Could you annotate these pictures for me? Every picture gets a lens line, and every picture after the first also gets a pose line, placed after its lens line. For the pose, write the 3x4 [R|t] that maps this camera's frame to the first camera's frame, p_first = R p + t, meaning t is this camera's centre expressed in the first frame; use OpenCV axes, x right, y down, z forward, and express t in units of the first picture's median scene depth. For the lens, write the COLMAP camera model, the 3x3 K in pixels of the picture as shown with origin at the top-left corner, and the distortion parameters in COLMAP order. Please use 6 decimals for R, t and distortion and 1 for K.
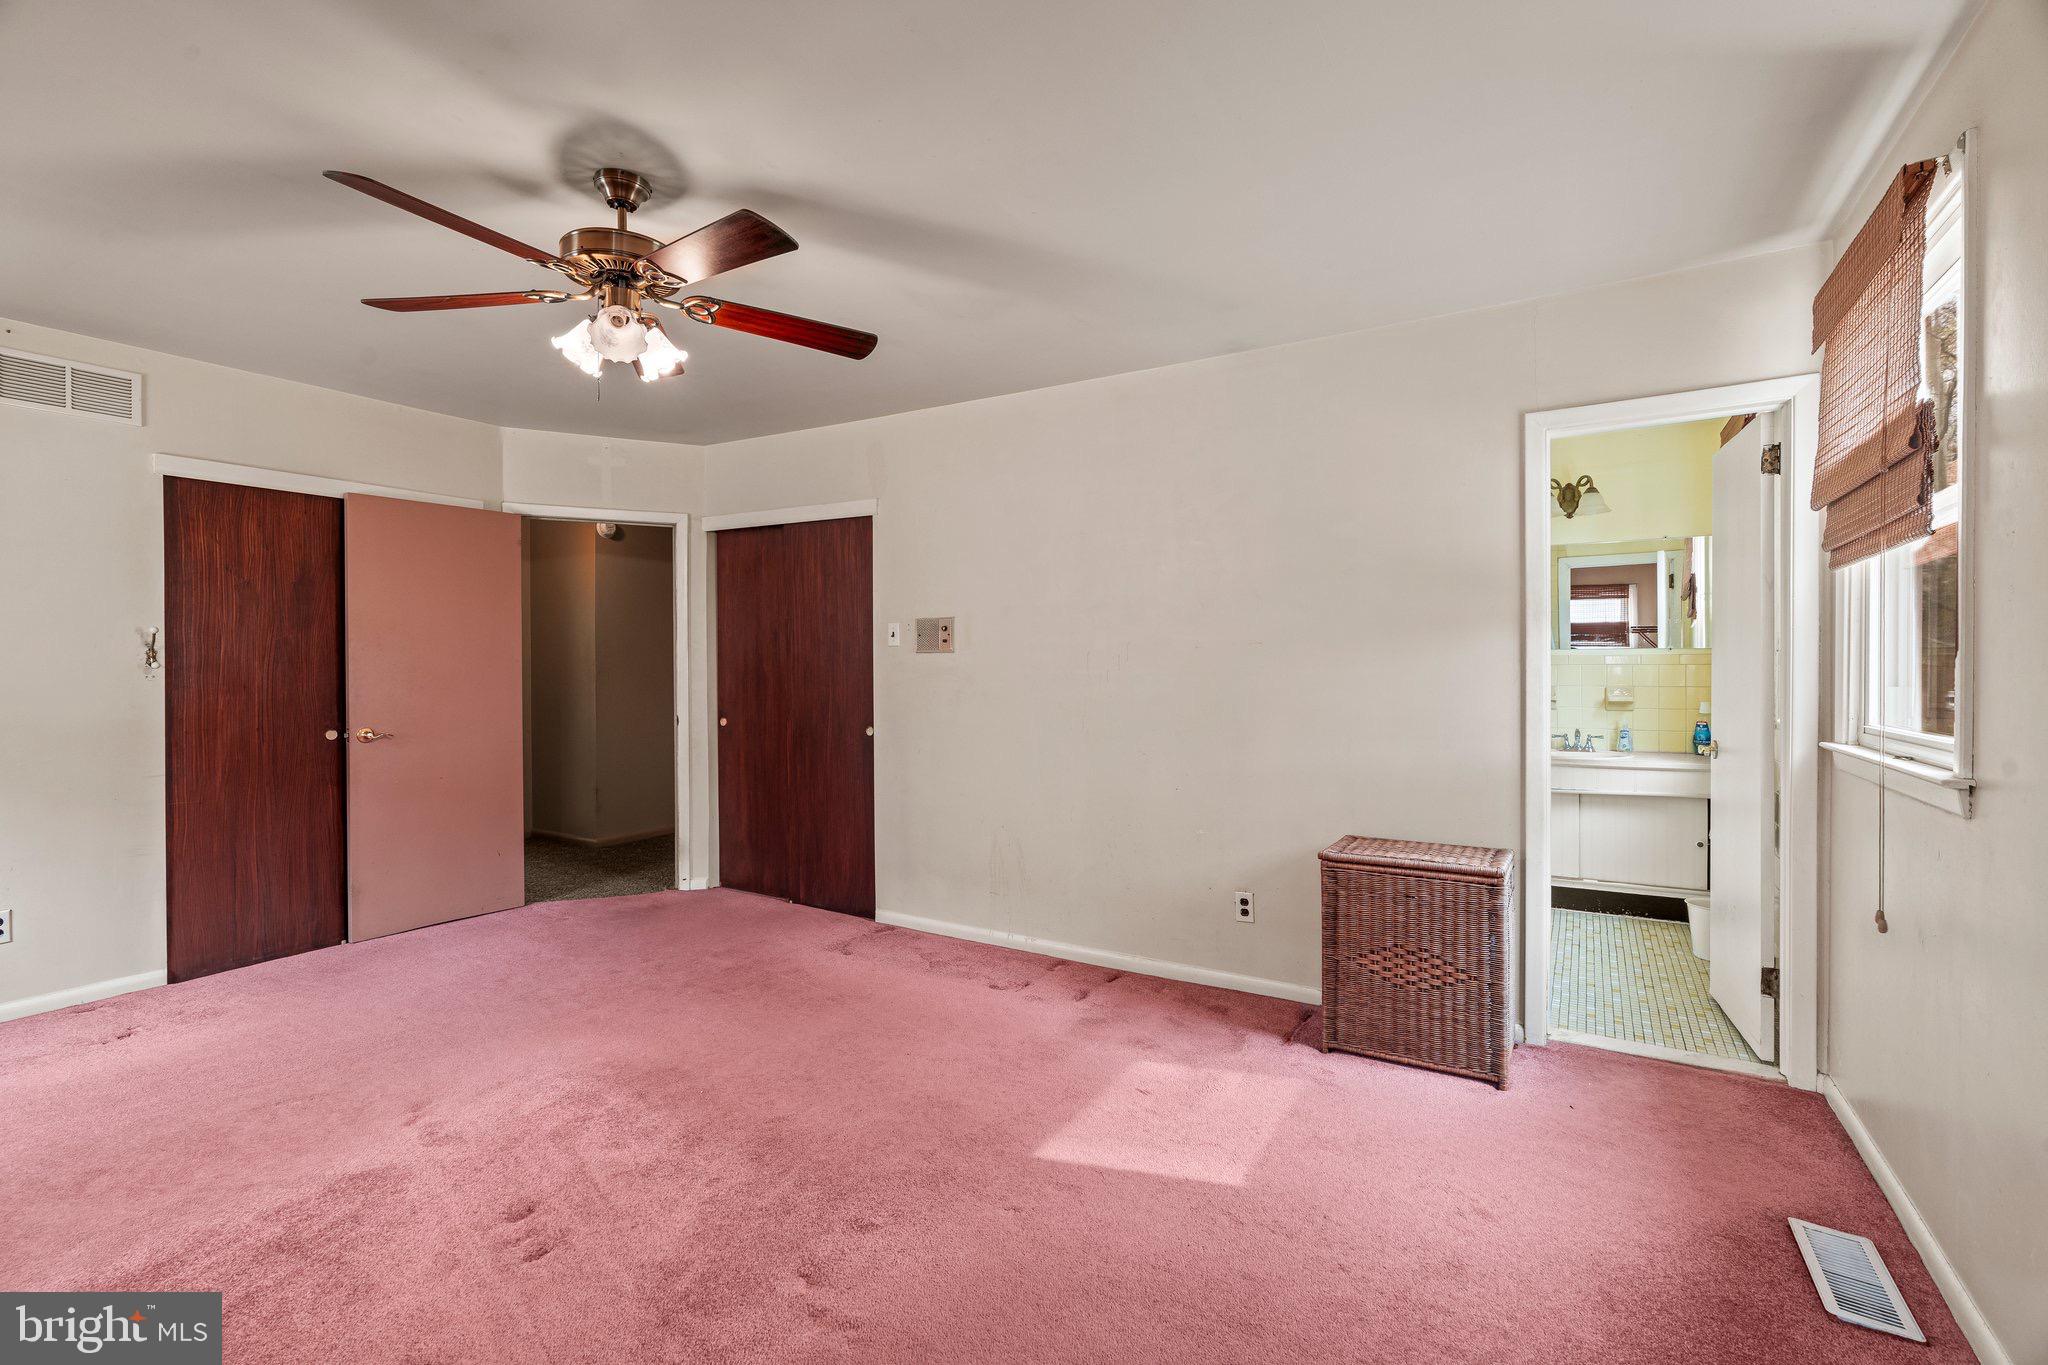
lens RADIAL K [[925.7, 0, 1015.5], [0, 925.7, 670.6], [0, 0, 1]] dist [-0.004292, 0.000693]
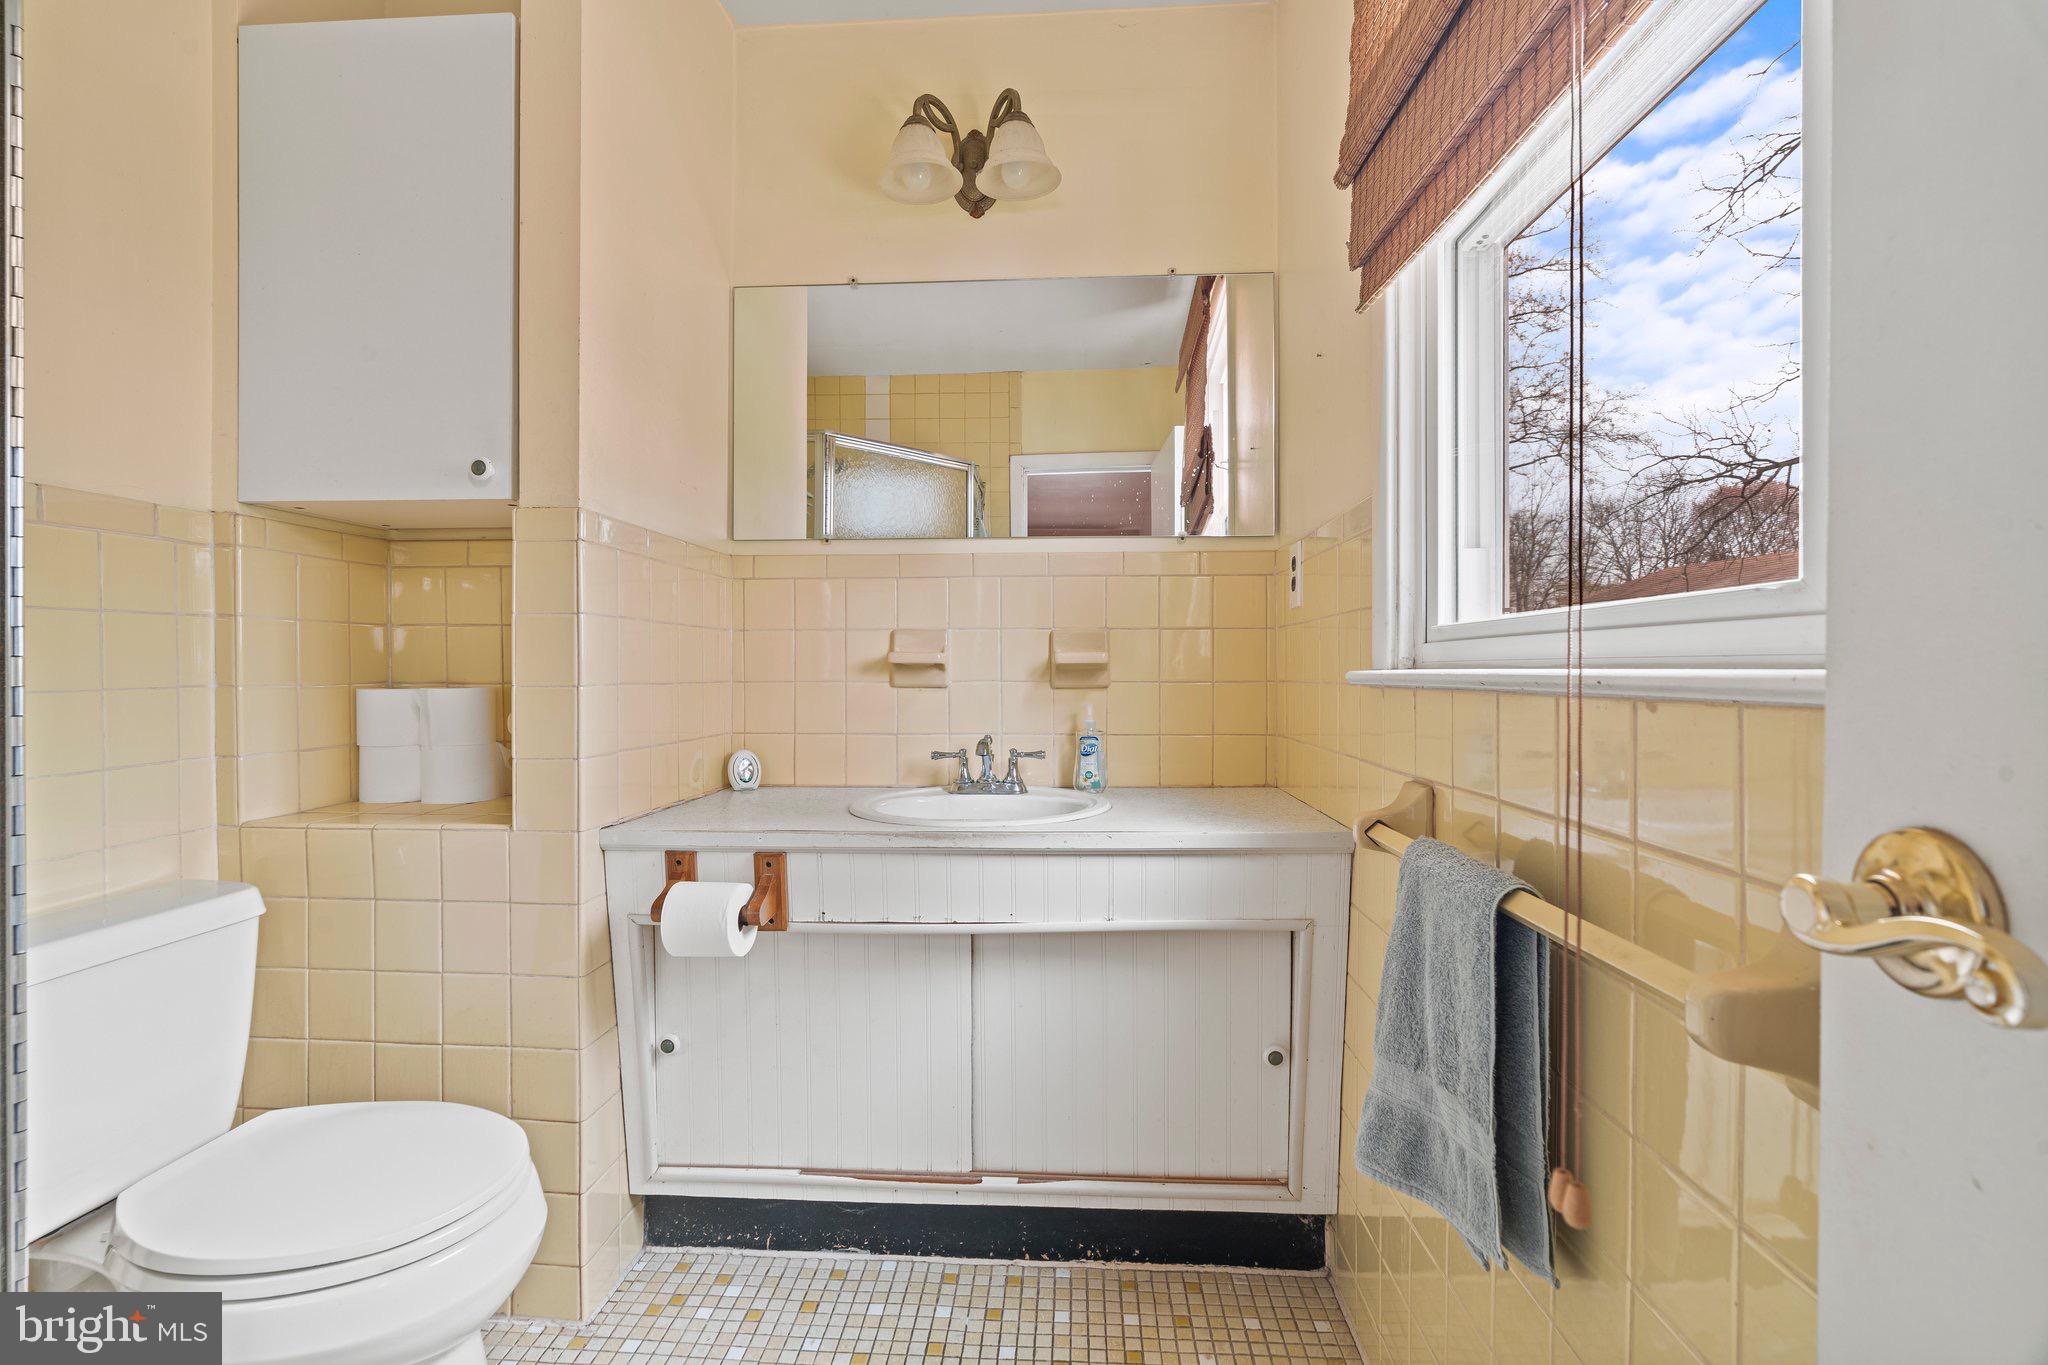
lens RADIAL K [[925.7, 0, 1019.0], [0, 925.7, 682.3], [0, 0, 1]] dist [-0.004292, 0.000693]
pose [[0.883864, 0.000277, 0.467744, 0.411097], [0.000271, 0.999999, -0.001105, 0.038453], [-0.467744, 0.001104, 0.883863, 0.609375]]
